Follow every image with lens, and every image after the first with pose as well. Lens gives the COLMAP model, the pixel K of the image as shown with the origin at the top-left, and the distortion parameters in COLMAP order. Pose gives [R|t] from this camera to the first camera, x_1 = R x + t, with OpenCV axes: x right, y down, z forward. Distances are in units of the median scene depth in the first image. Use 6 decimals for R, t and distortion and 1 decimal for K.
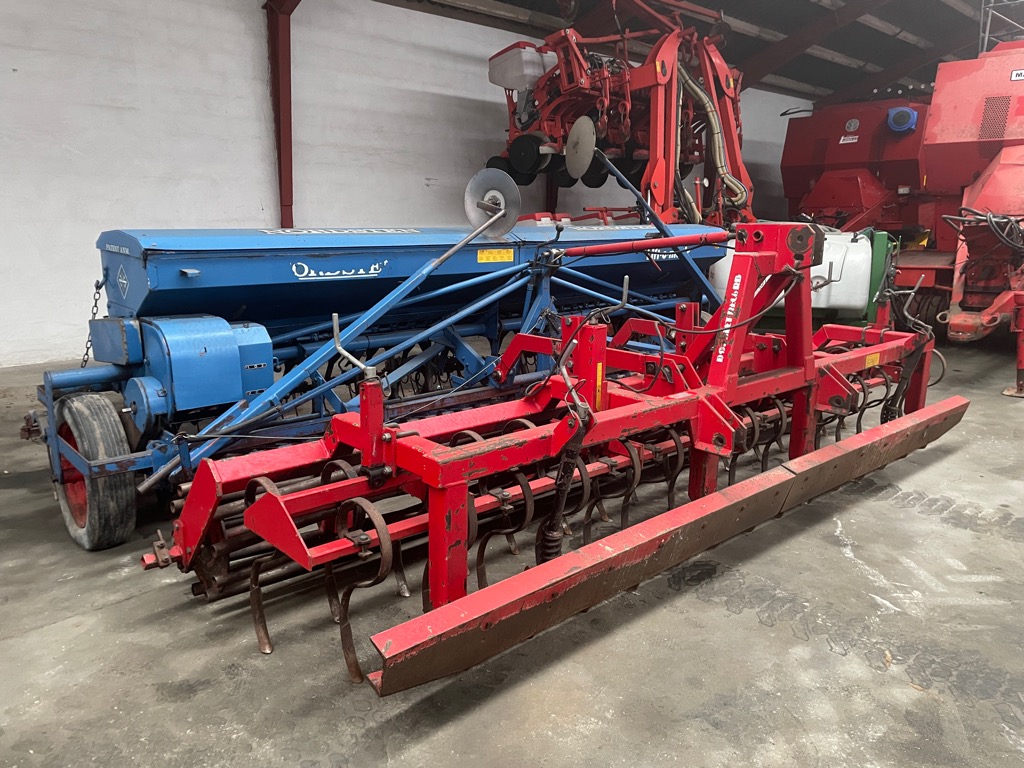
lens RADIAL K [[775.2, 0, 511.1], [0, 775.2, 381.9], [0, 0, 1]] dist [0.091537, -0.124457]
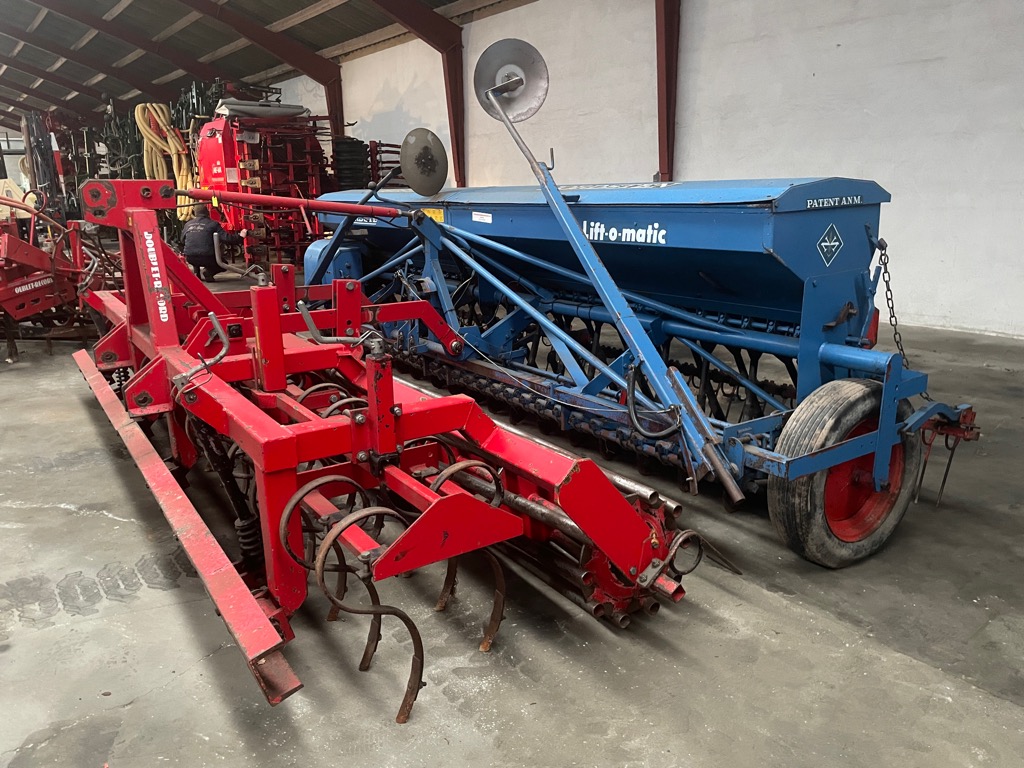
lens RADIAL K [[769.9, 0, 506.7], [0, 769.9, 386.9], [0, 0, 1]] dist [0.093993, -0.121603]
pose [[-0.162355, 0.239823, -0.957145, 1.166312], [-0.196482, 0.942732, 0.269540, -0.288136], [0.966972, 0.231823, -0.105936, 1.489006]]
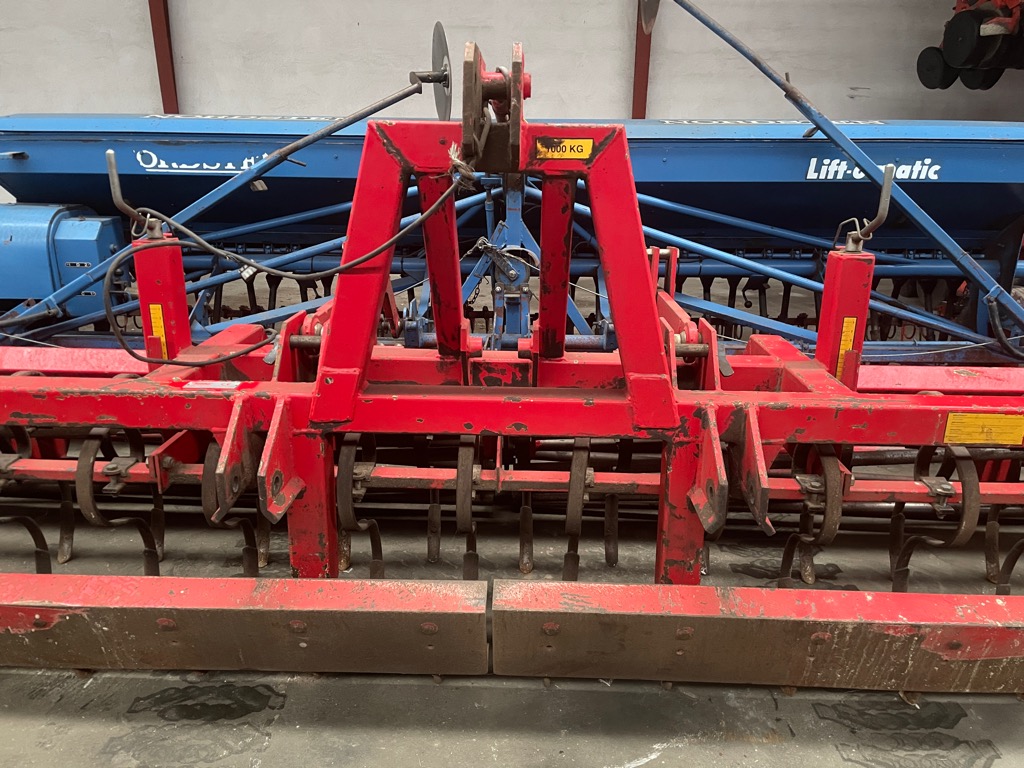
lens RADIAL K [[772.5, 0, 510.7], [0, 772.5, 387.4], [0, 0, 1]] dist [0.095720, -0.127492]
pose [[0.719636, 0.199994, -0.664925, 0.616950], [-0.153254, 0.979754, 0.128823, -0.069370], [0.677227, 0.009197, 0.735717, 0.626713]]
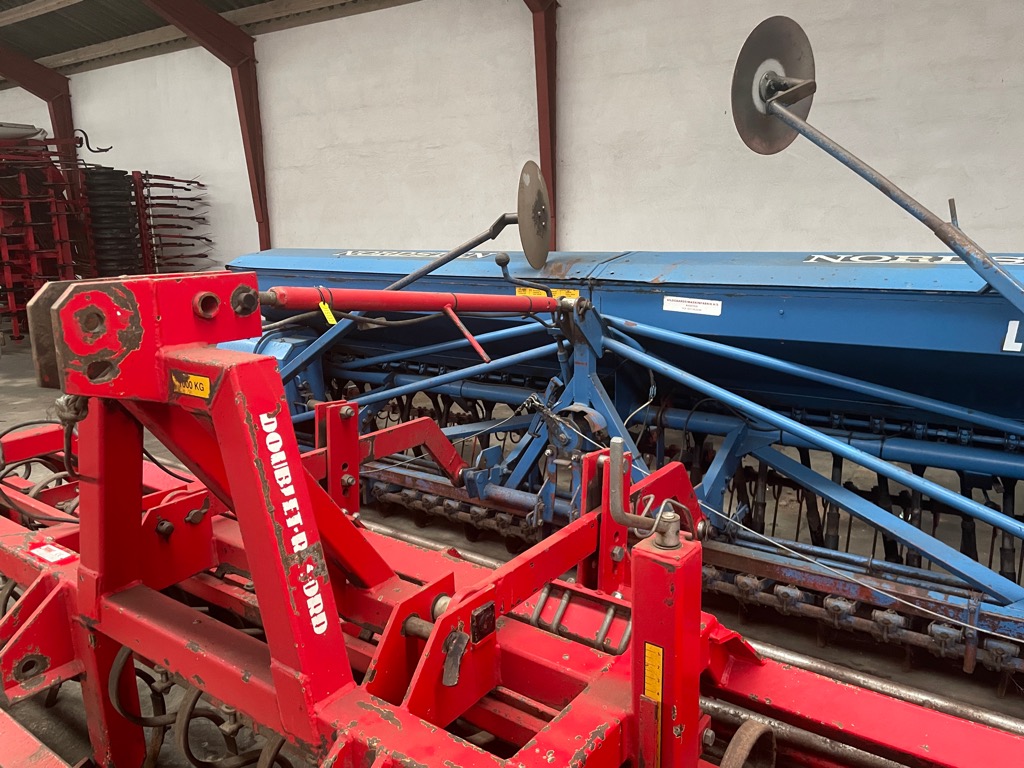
lens RADIAL K [[774.3, 0, 507.6], [0, 774.3, 387.7], [0, 0, 1]] dist [0.095977, -0.128776]
pose [[0.193761, 0.198809, -0.960693, 0.705739], [-0.189157, 0.968448, 0.162263, -0.224211], [0.962640, 0.150281, 0.225253, 0.997273]]
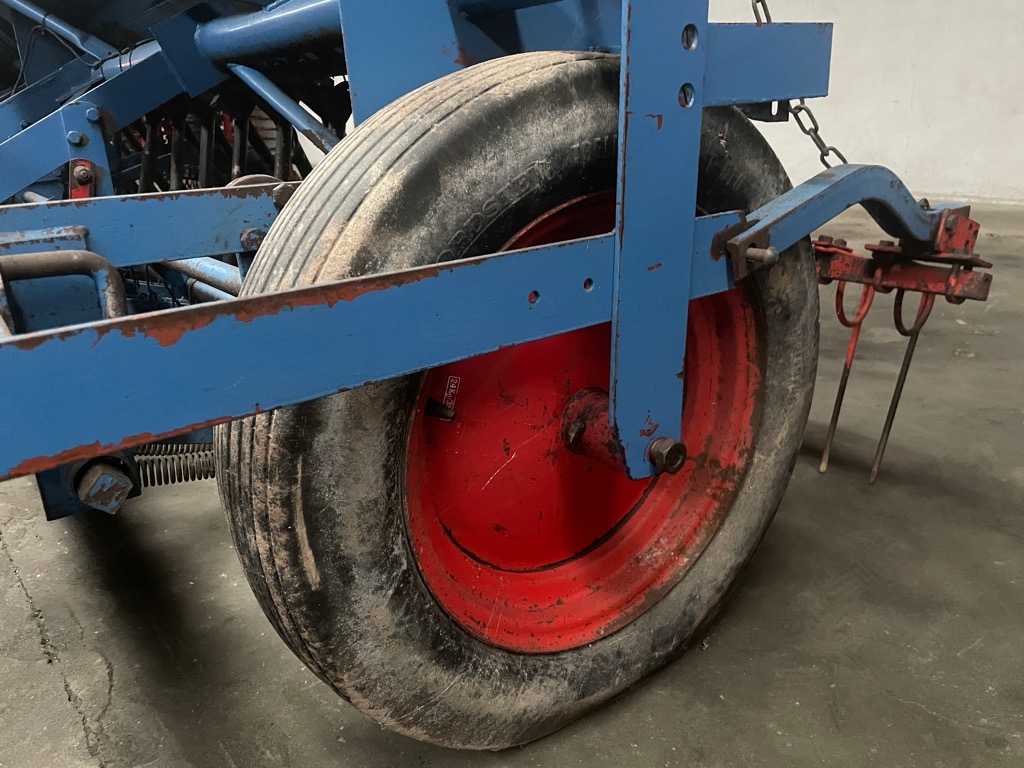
lens RADIAL K [[775.2, 0, 511.1], [0, 775.2, 381.9], [0, 0, 1]] dist [0.091537, -0.124457]
pose [[-0.103123, 0.318480, -0.942304, 0.610525], [-0.184931, 0.924698, 0.332768, -0.146830], [0.977326, 0.208577, -0.036461, 1.740585]]
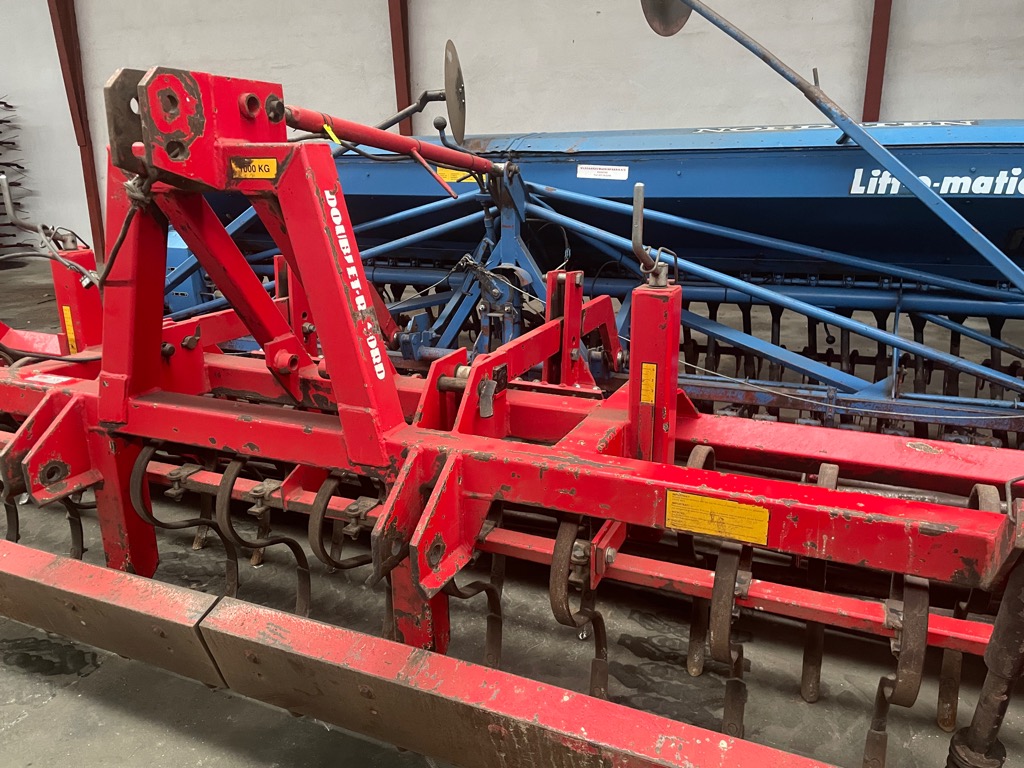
lens RADIAL K [[775.2, 0, 511.1], [0, 775.2, 381.9], [0, 0, 1]] dist [0.091537, -0.124457]
pose [[0.402615, 0.235791, -0.884479, 0.773918], [-0.185409, 0.967232, 0.173453, -0.131130], [0.896395, 0.094156, 0.433140, 0.894952]]
